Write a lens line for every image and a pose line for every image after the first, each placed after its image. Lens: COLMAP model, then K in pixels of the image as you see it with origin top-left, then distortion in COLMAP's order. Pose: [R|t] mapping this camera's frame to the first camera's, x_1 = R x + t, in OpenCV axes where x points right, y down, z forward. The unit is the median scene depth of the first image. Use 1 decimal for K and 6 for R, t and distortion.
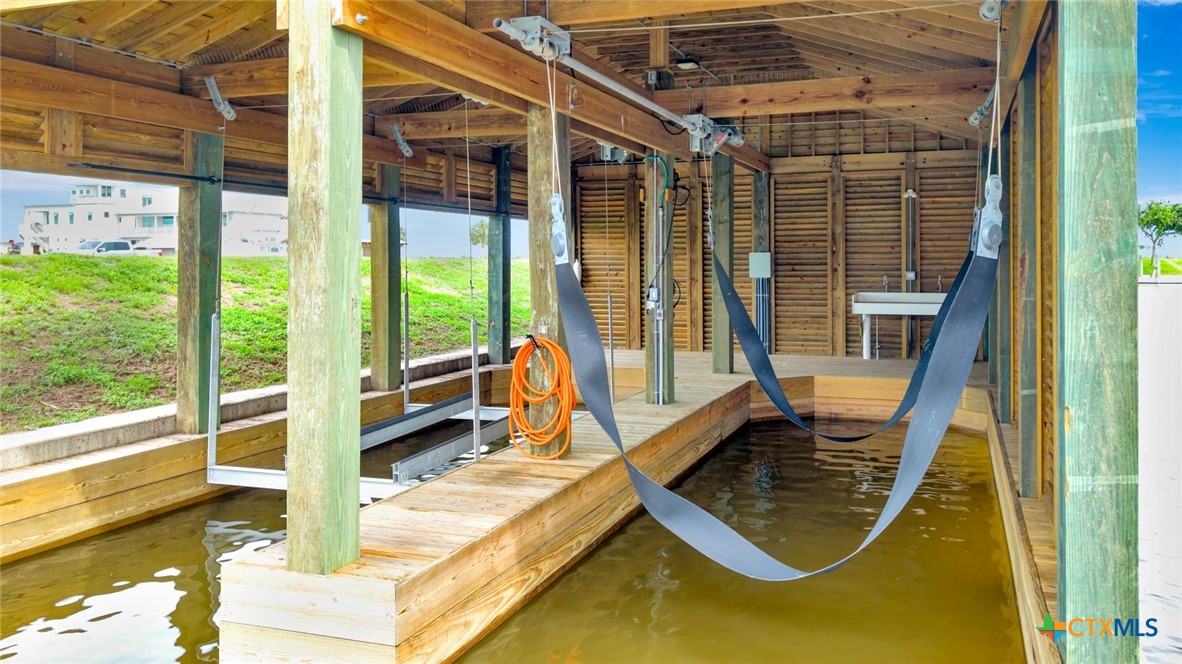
lens RADIAL K [[856.1, 0, 577.4], [0, 856.1, 294.7], [0, 0, 1]] dist [0.032378, -0.031621]
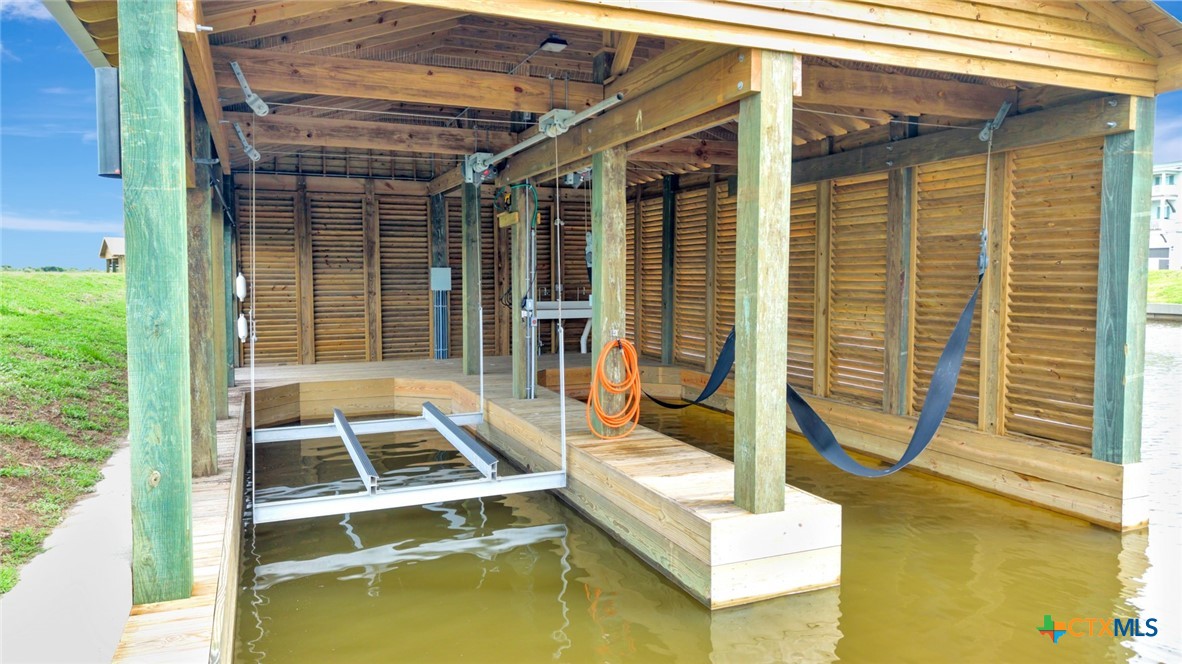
lens RADIAL K [[856.1, 0, 542.1], [0, 856.1, 354.6], [0, 0, 1]] dist [0.032378, -0.031621]
pose [[0.751104, -0.059055, 0.657537, -0.583898], [0.023437, 0.997748, 0.062839, -0.004665], [-0.659767, -0.031788, 0.750797, 0.102555]]
